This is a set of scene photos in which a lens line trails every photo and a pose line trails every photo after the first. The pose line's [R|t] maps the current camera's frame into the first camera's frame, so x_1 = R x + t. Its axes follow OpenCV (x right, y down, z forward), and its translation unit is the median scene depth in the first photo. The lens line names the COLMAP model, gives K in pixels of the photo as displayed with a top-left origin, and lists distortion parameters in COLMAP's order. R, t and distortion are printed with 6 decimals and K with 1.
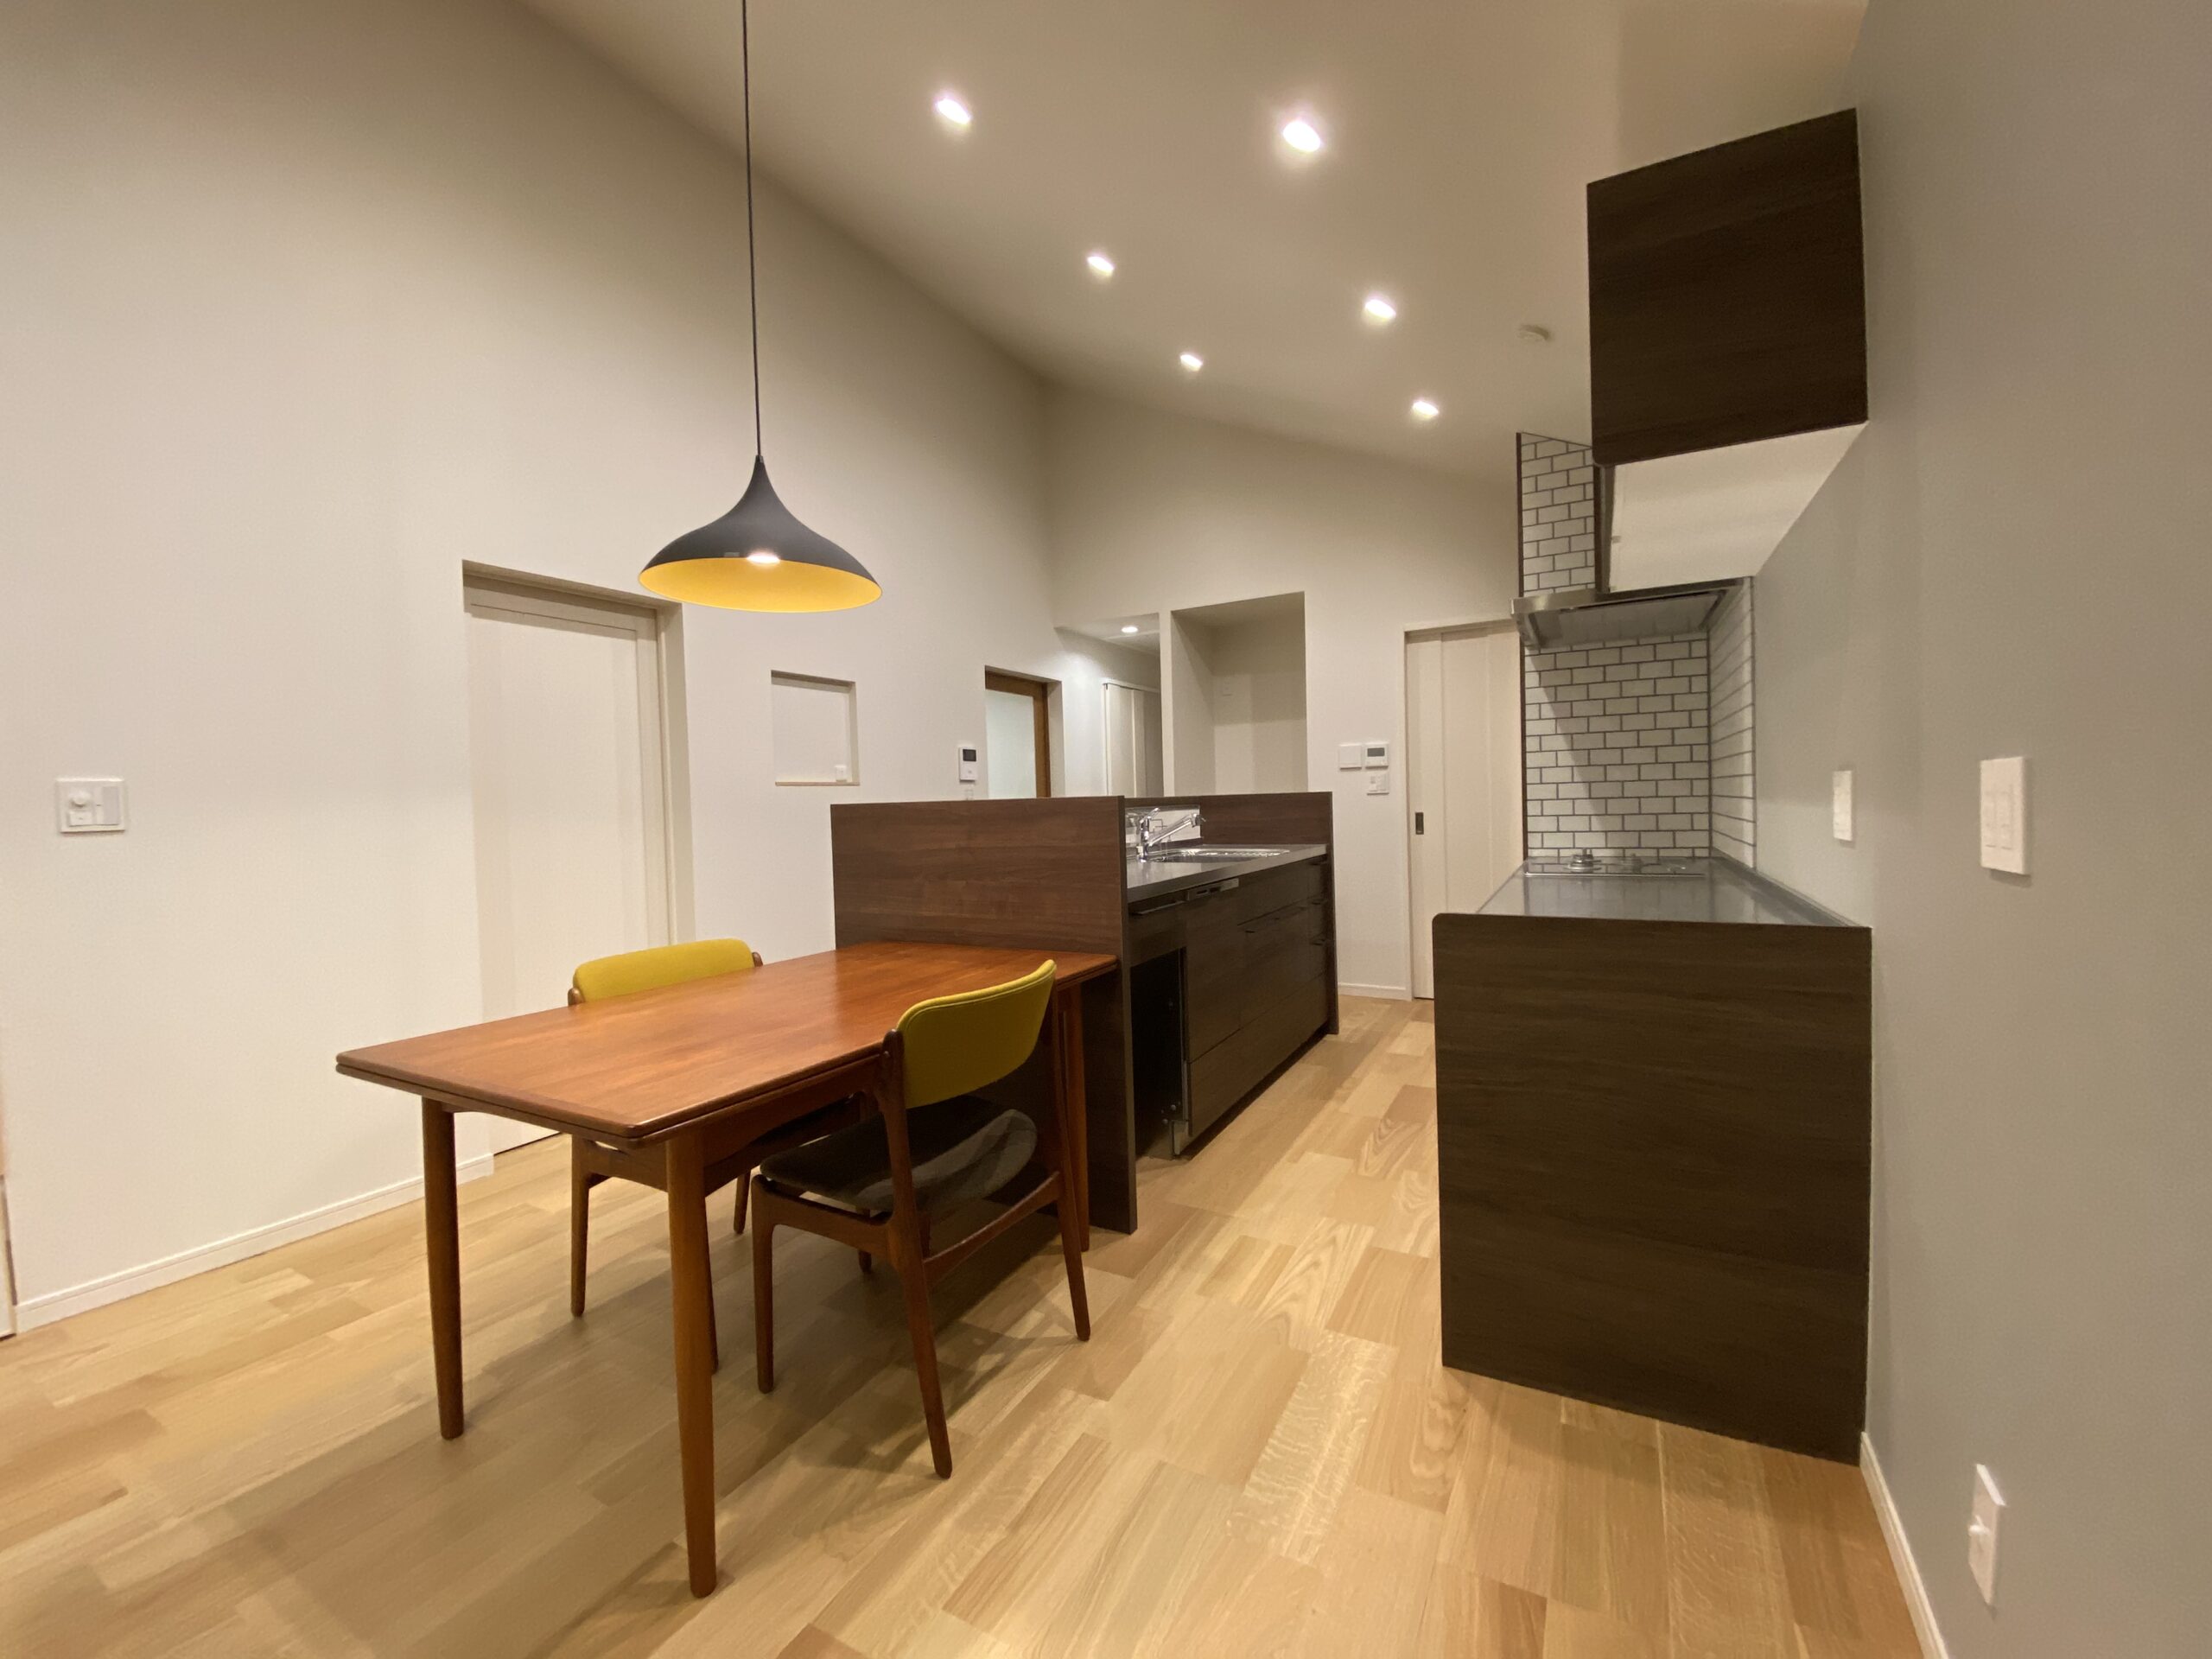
lens RADIAL K [[901.2, 0, 1101.2], [0, 901.2, 824.2], [0, 0, 1]] dist [-0.000481, -0.000022]
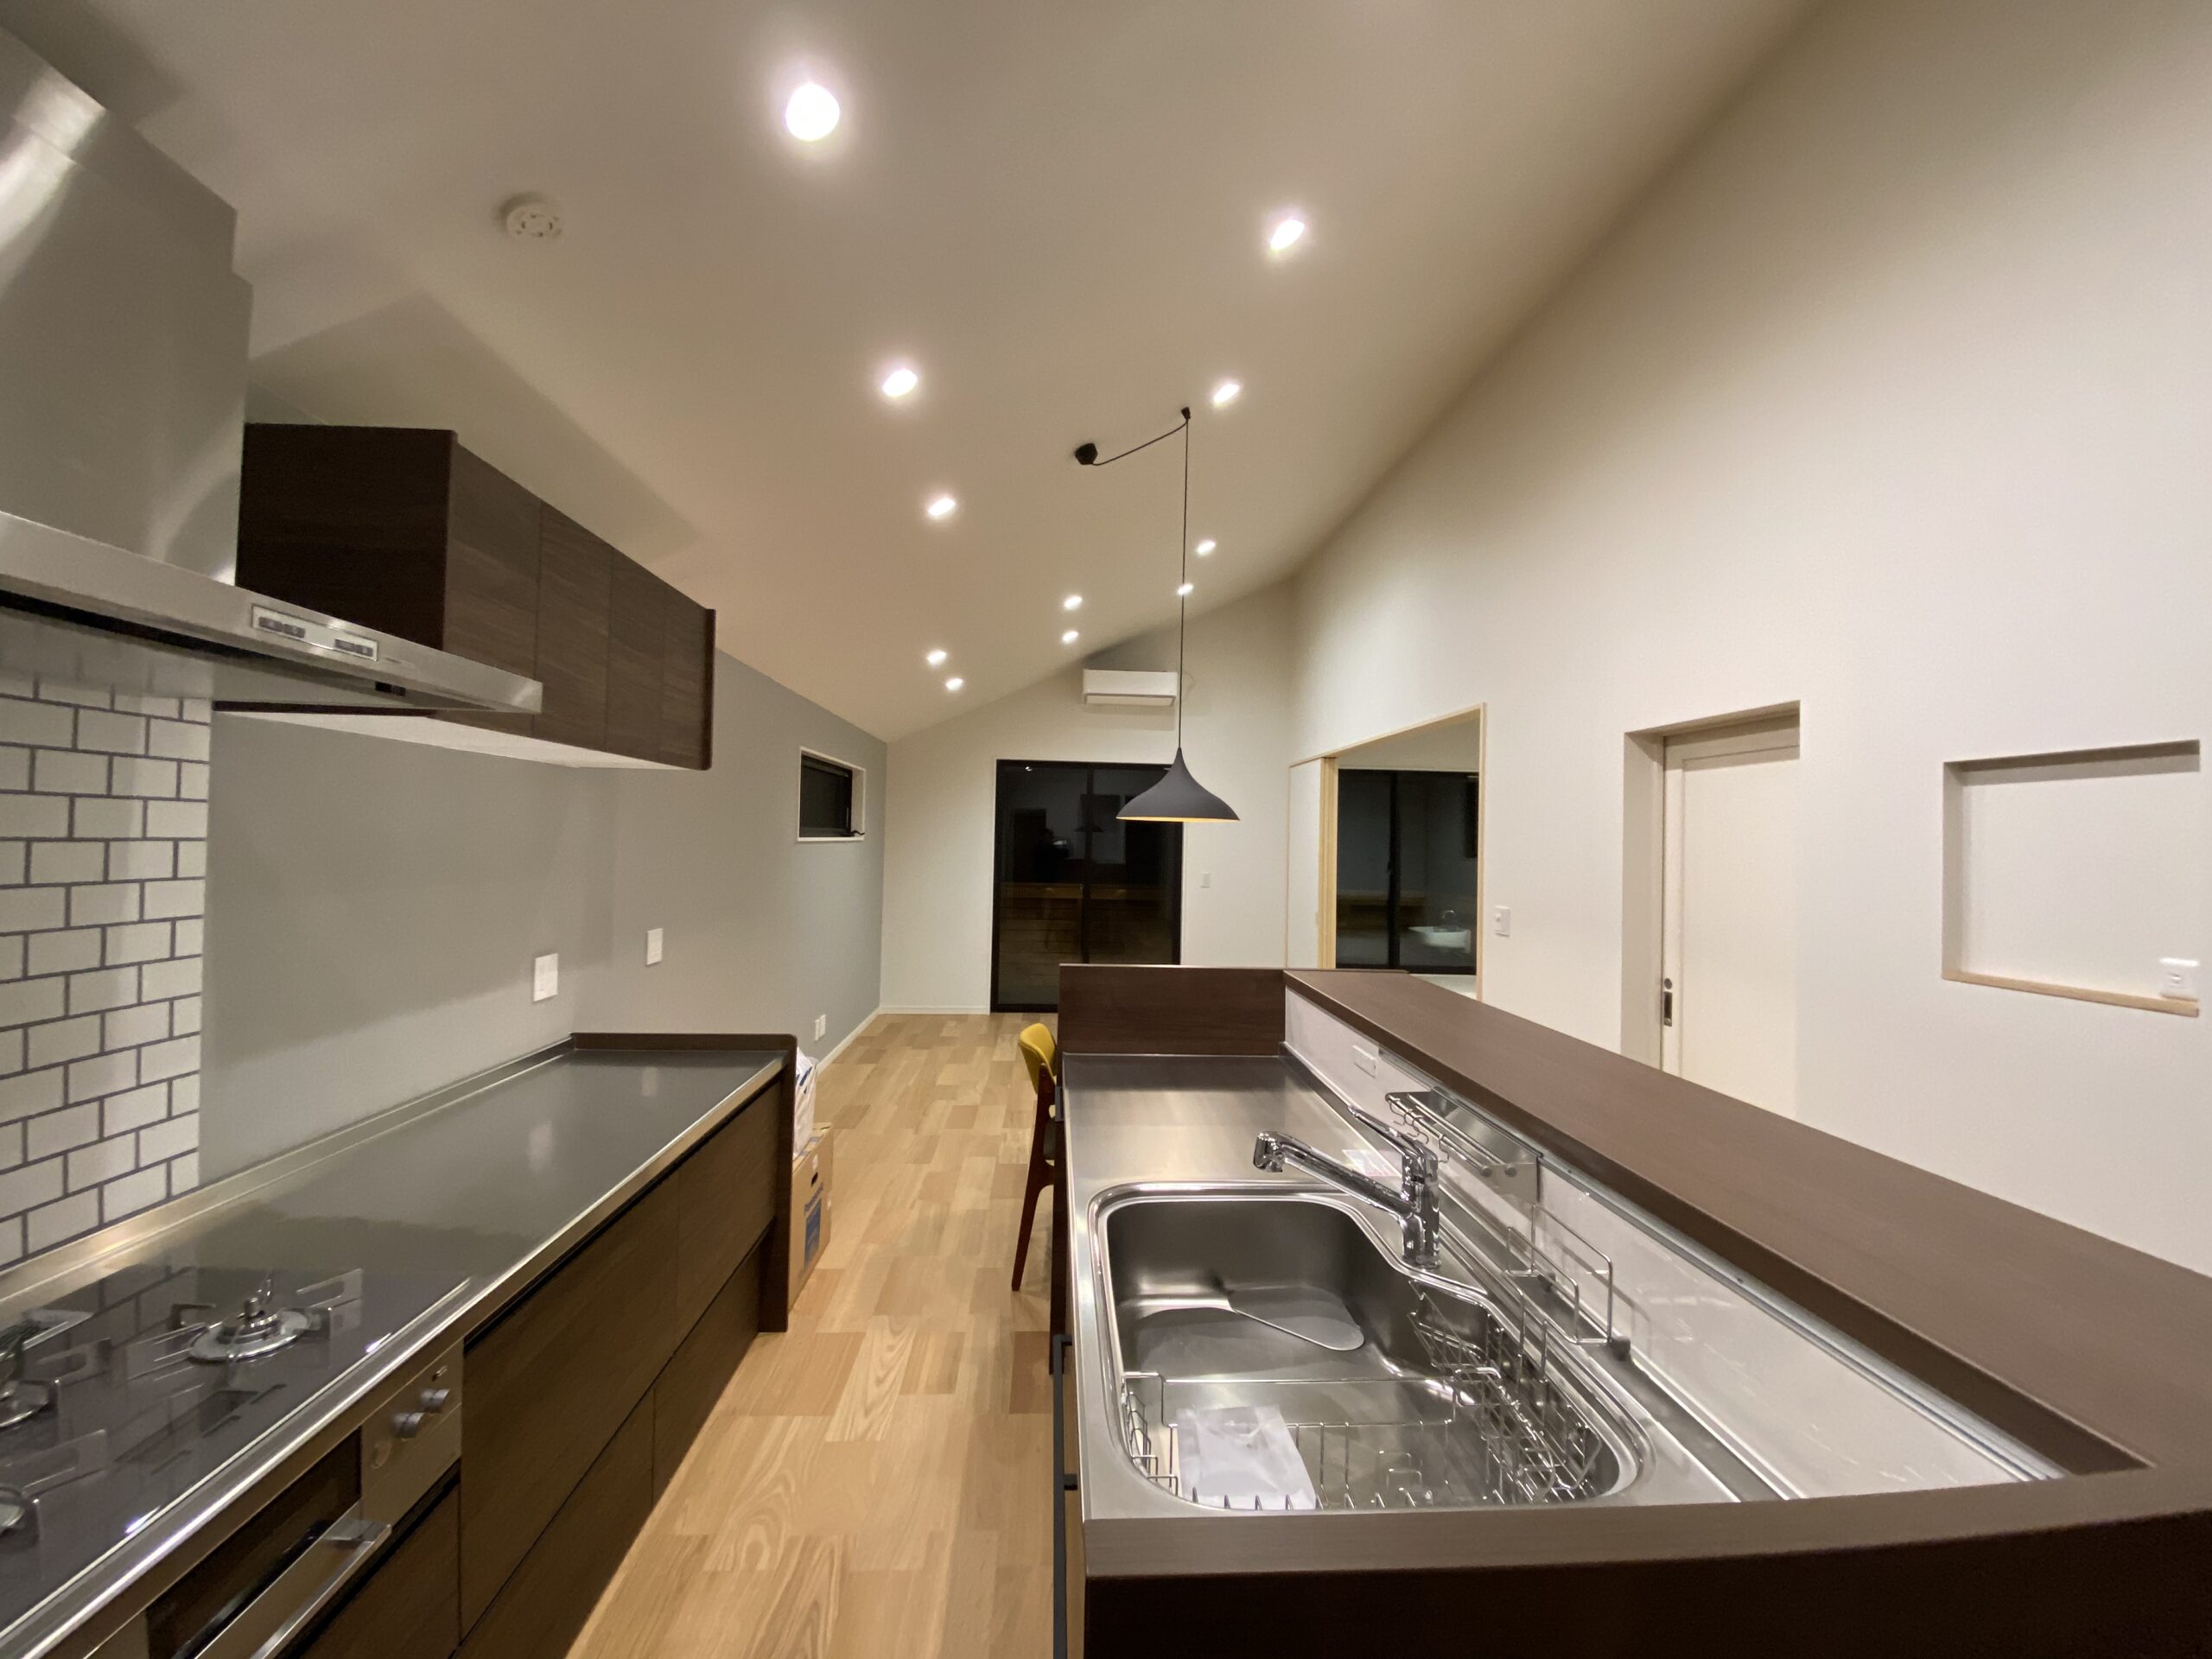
lens RADIAL K [[901.2, 0, 1105.7], [0, 901.2, 824.1], [0, 0, 1]] dist [-0.000481, -0.000022]
pose [[-0.842832, 0.001985, -0.538173, 0.616963], [-0.012360, 0.999658, 0.023045, -0.254002], [0.538034, 0.026074, -0.842520, 2.122245]]
